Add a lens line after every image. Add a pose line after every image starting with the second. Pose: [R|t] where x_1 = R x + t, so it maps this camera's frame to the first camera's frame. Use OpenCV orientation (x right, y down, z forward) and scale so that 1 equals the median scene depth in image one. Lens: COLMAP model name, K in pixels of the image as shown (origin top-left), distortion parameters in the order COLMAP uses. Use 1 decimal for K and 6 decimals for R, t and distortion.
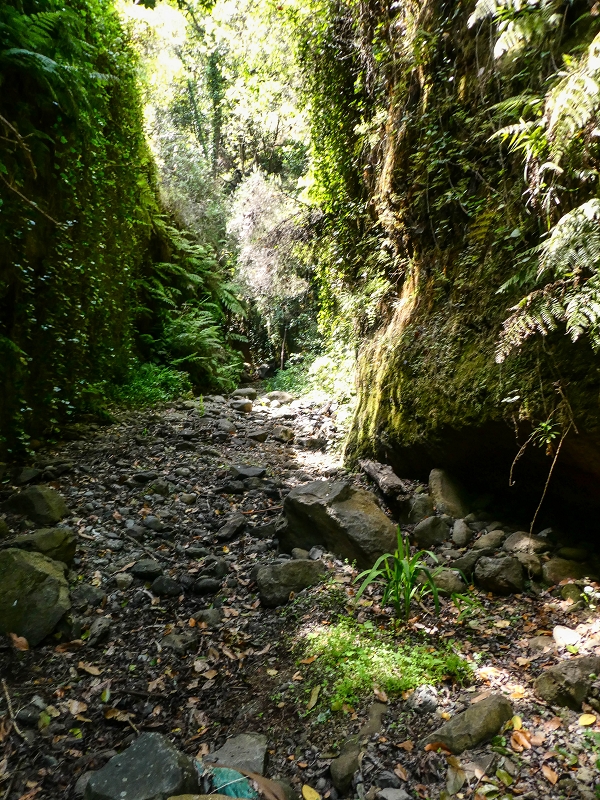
lens RADIAL K [[606.2, 0, 301.6], [0, 606.2, 398.4], [0, 0, 1]] dist [0.060987, -0.045274]
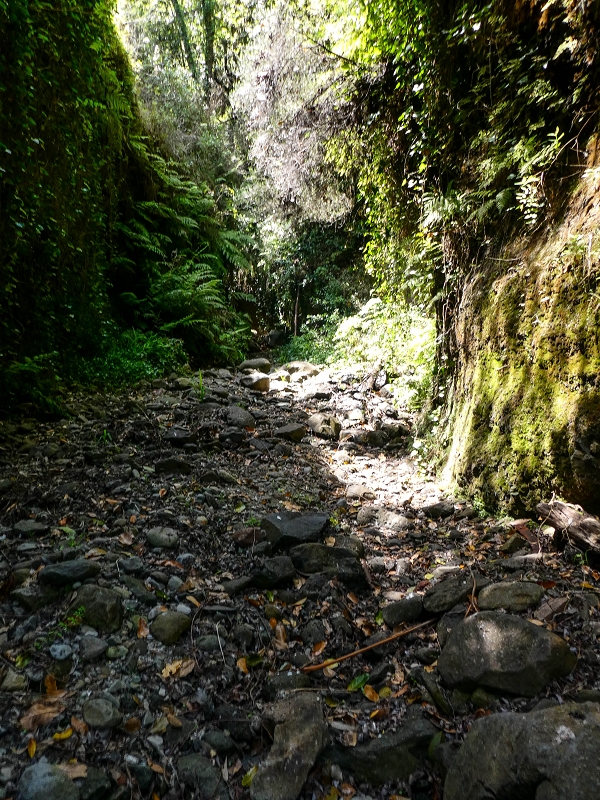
lens RADIAL K [[606.2, 0, 299.4], [0, 606.2, 401.9], [0, 0, 1]] dist [0.060987, -0.045274]
pose [[0.999656, -0.025192, -0.007326, -0.034974], [0.025560, 0.998136, 0.055413, -0.002934], [0.005917, -0.055581, 0.998437, 0.224651]]
